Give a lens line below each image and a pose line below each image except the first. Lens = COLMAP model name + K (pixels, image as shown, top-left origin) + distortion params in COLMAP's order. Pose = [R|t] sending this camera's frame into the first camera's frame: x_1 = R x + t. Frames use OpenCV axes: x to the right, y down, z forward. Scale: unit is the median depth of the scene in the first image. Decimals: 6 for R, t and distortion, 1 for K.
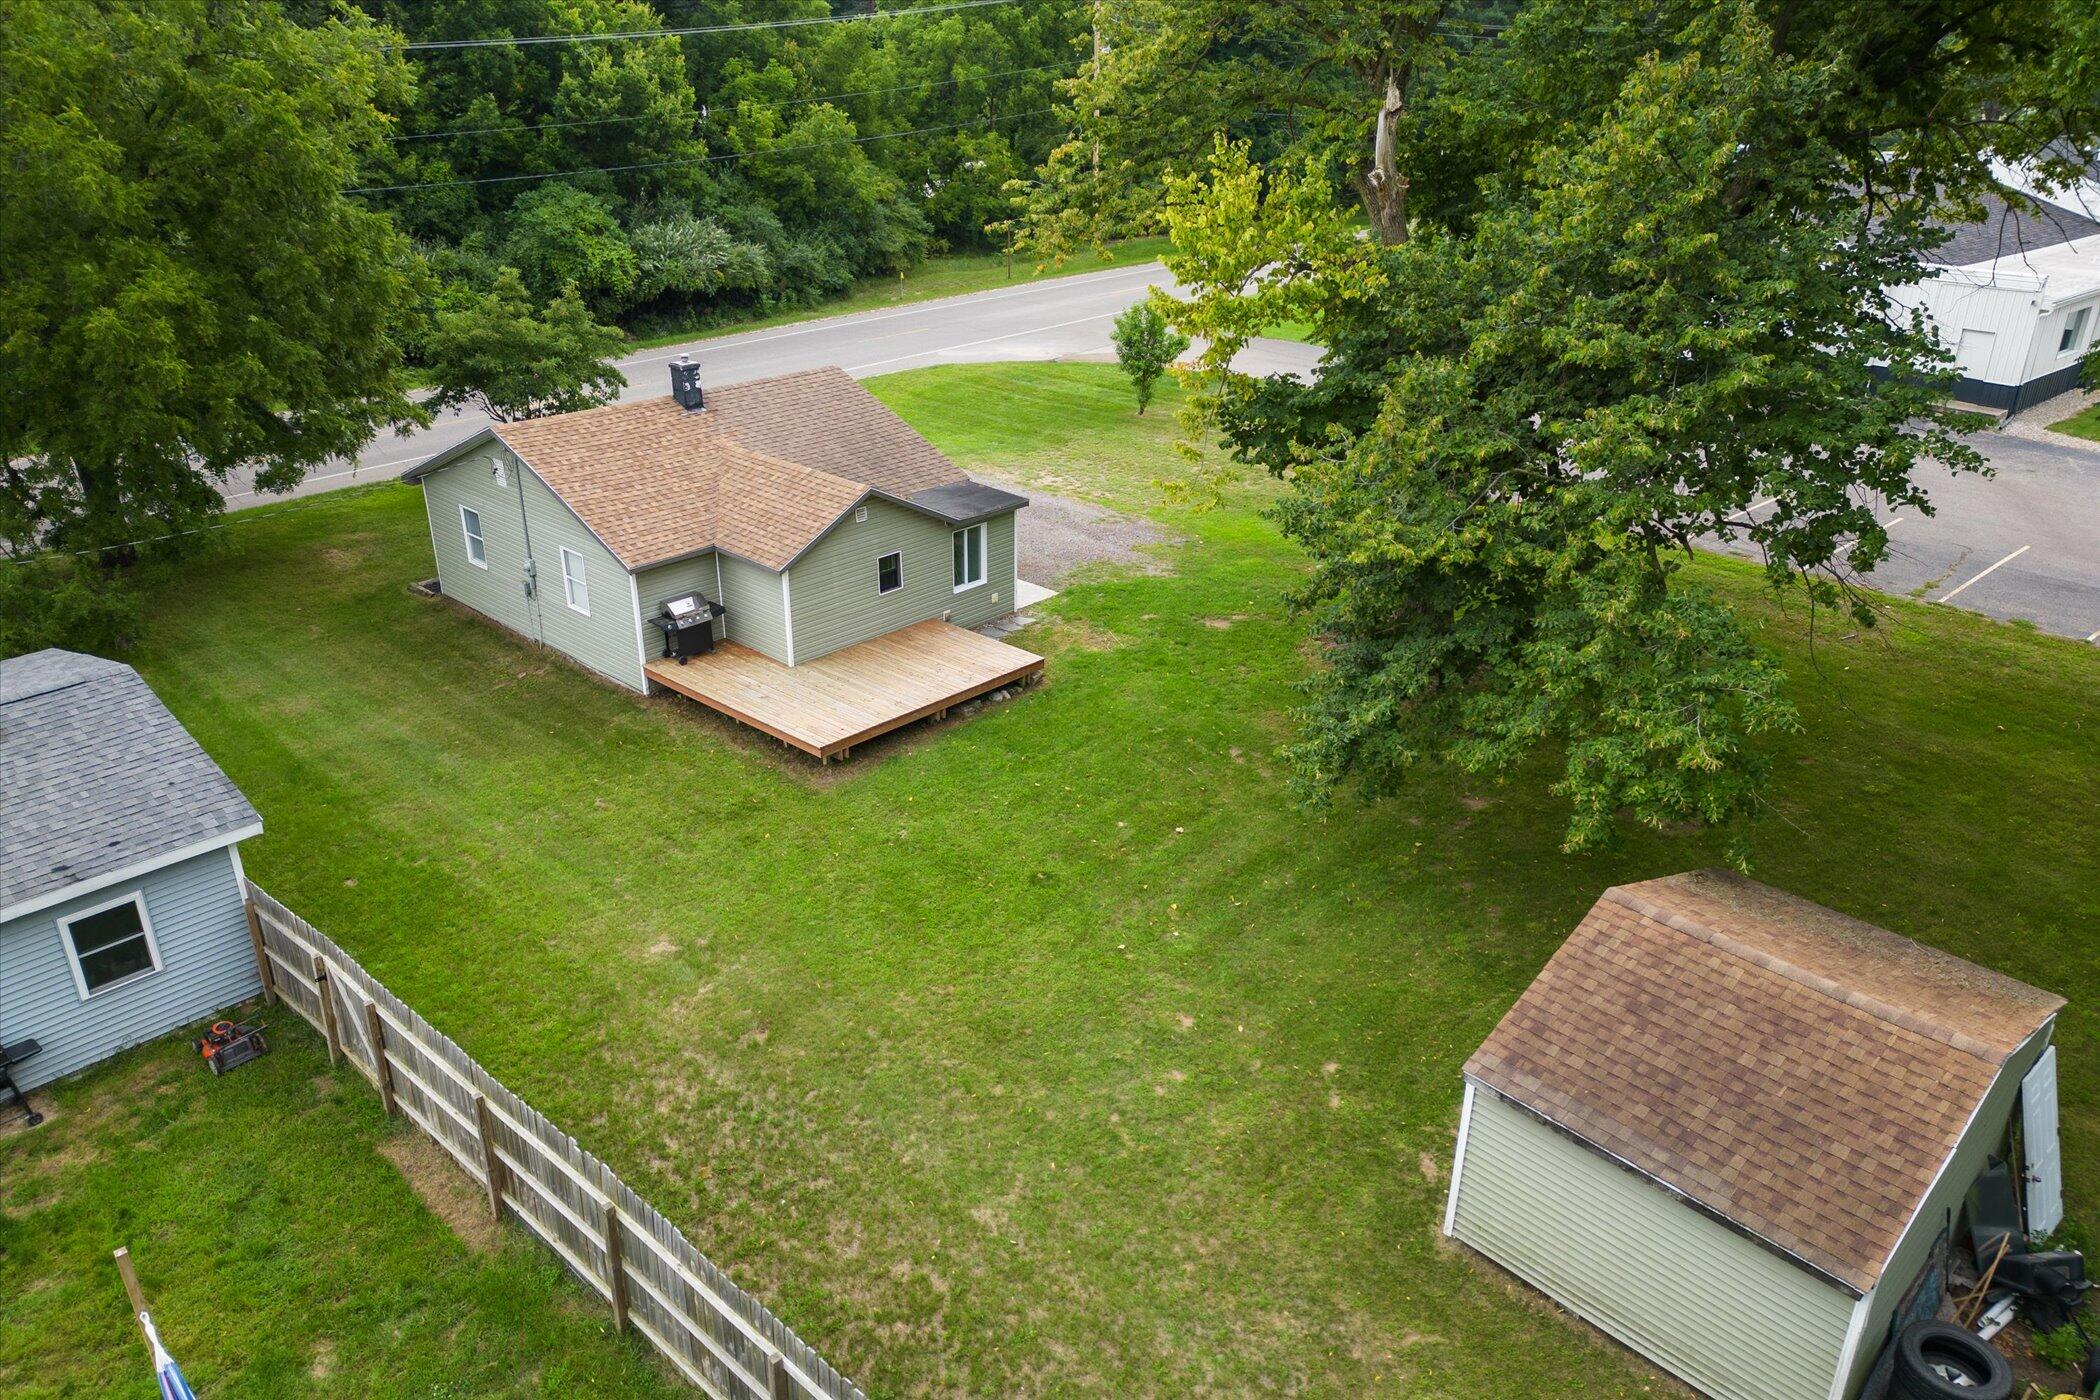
lens RADIAL K [[1458.8, 0, 1061.1], [0, 1458.8, 692.8], [0, 0, 1]] dist [0.004243, 0.000939]
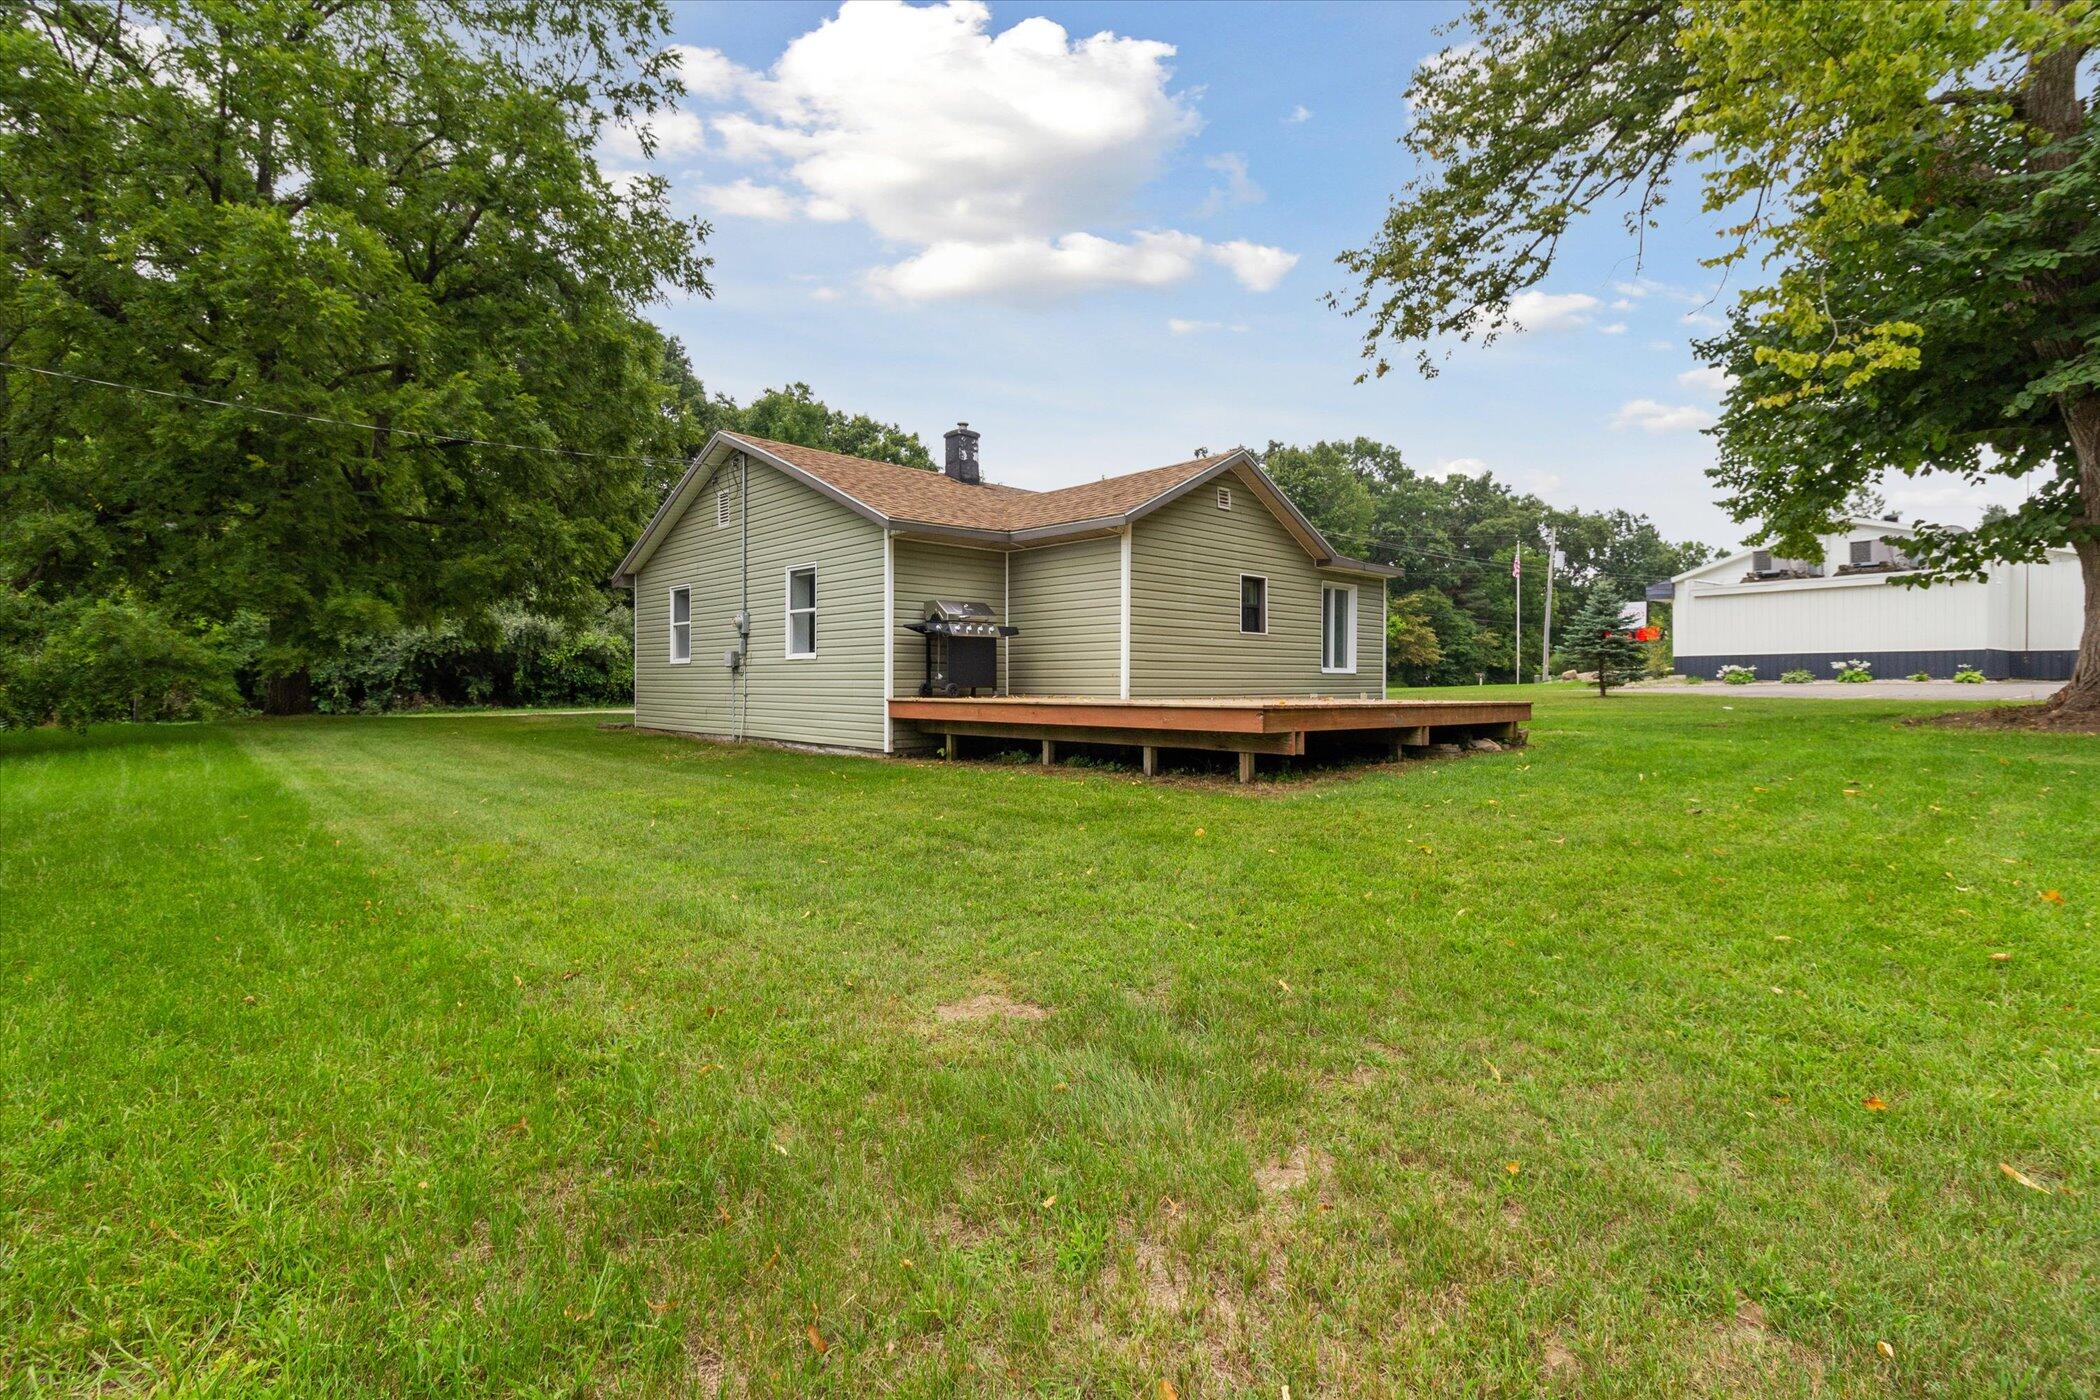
lens RADIAL K [[962.3, 0, 1047.0], [0, 962.3, 652.6], [0, 0, 1]] dist [0.000752, 0.000036]
pose [[0.997234, -0.004107, -0.074208, -0.168515], [-0.028551, 0.900689, -0.433525, 0.126831], [0.068619, 0.434445, 0.898081, 0.559451]]
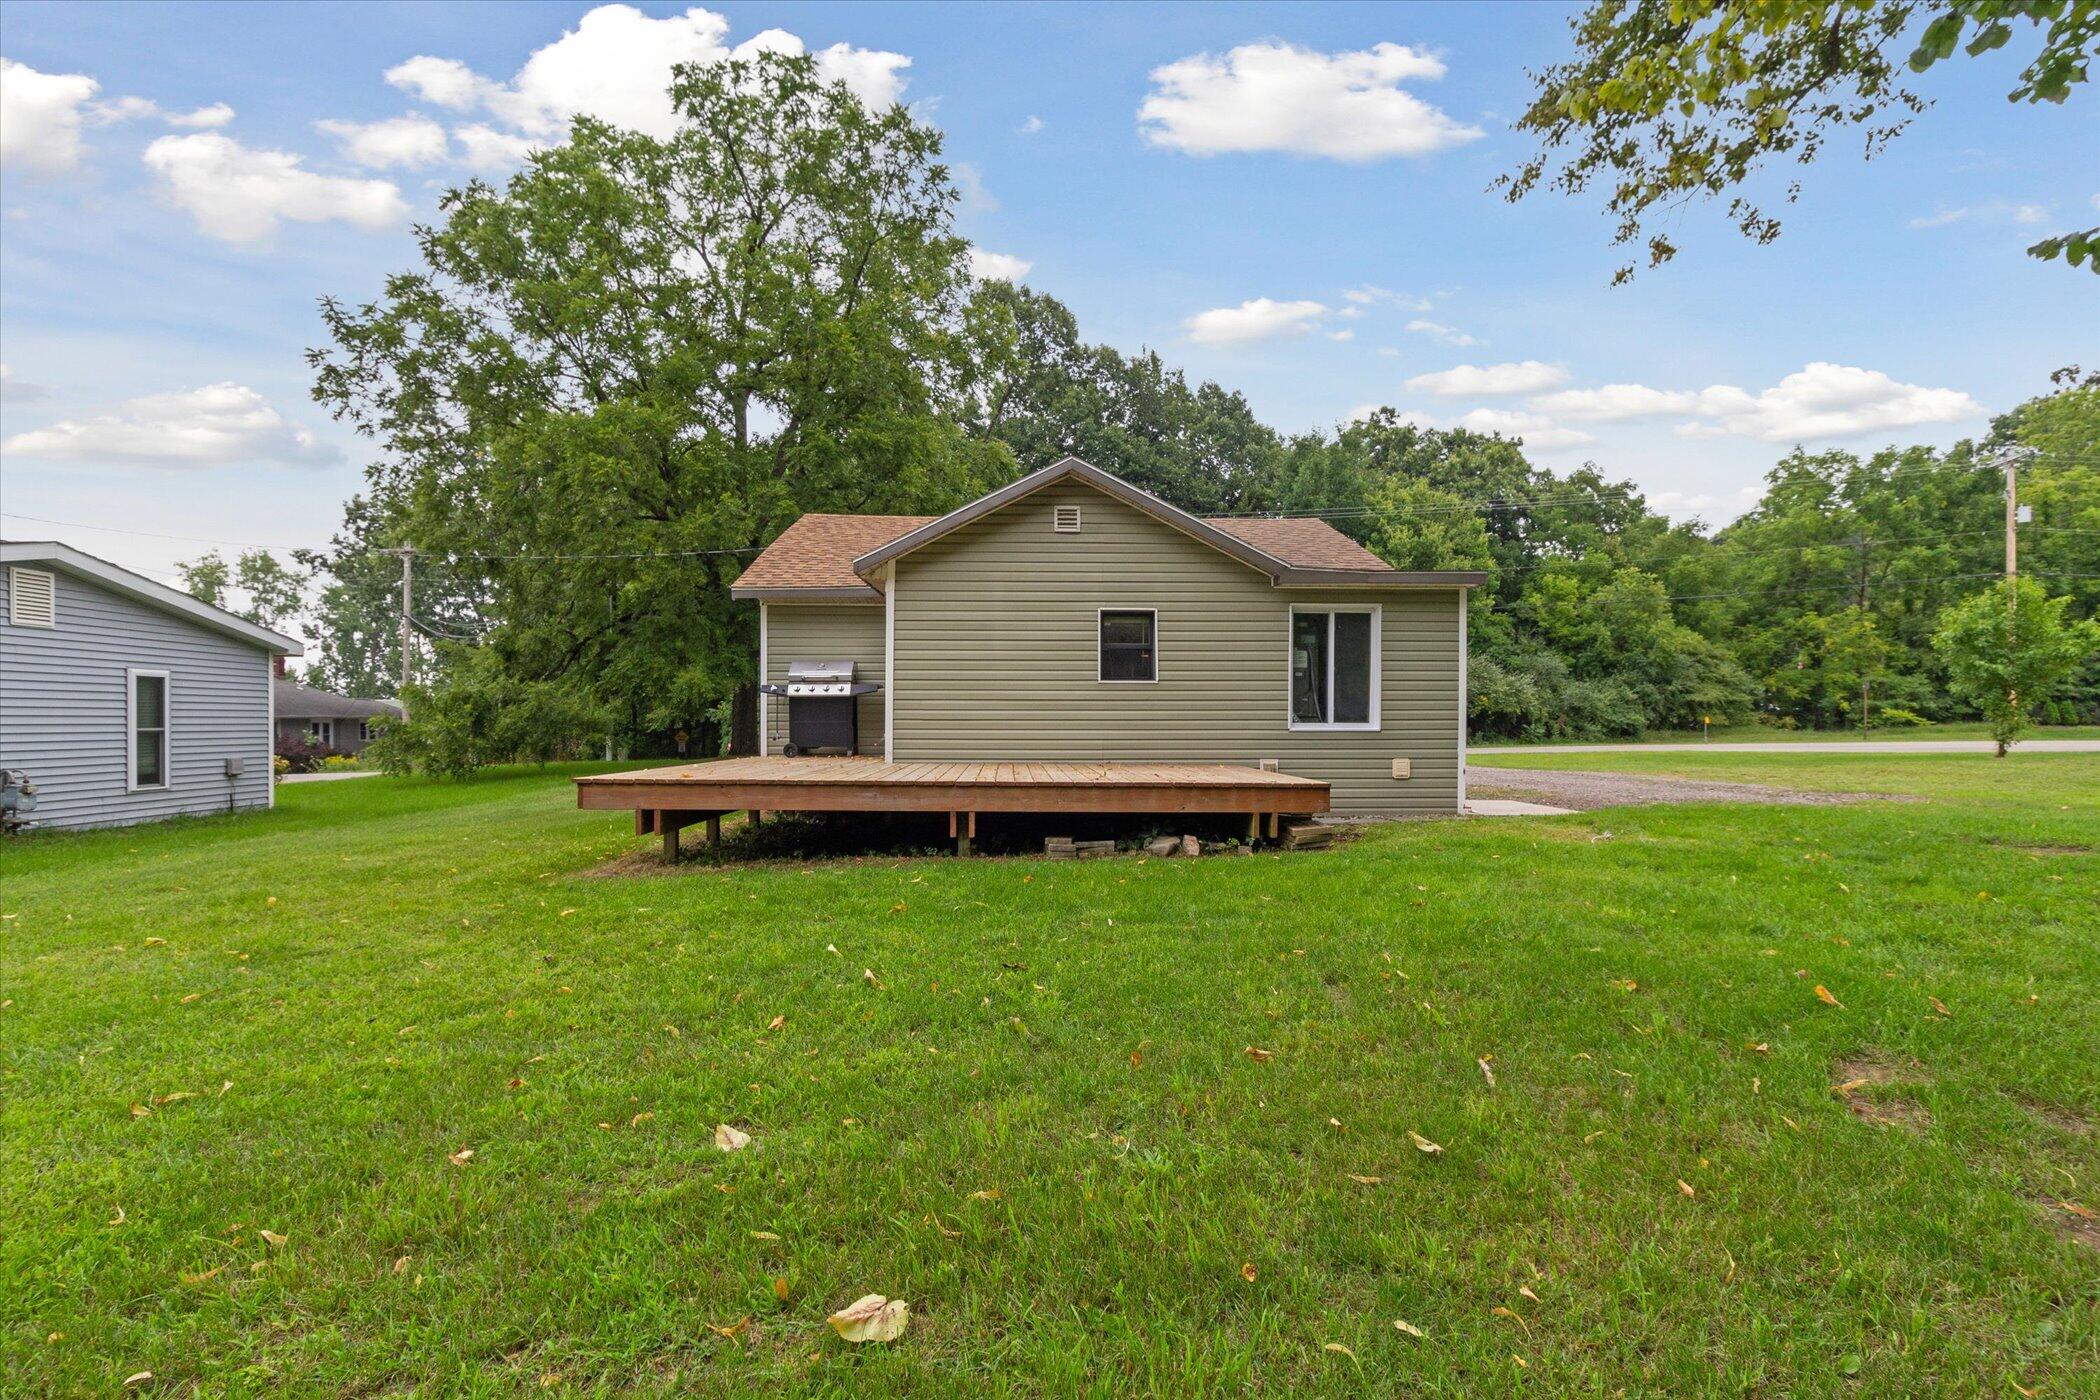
lens RADIAL K [[995.3, 0, 1047.3], [0, 995.3, 686.7], [0, 0, 1]] dist [0.003204, 0.000197]
pose [[0.701590, -0.031163, -0.711899, 0.114202], [-0.287769, 0.901564, -0.323066, 0.054187], [0.651890, 0.431522, 0.623560, 0.708970]]
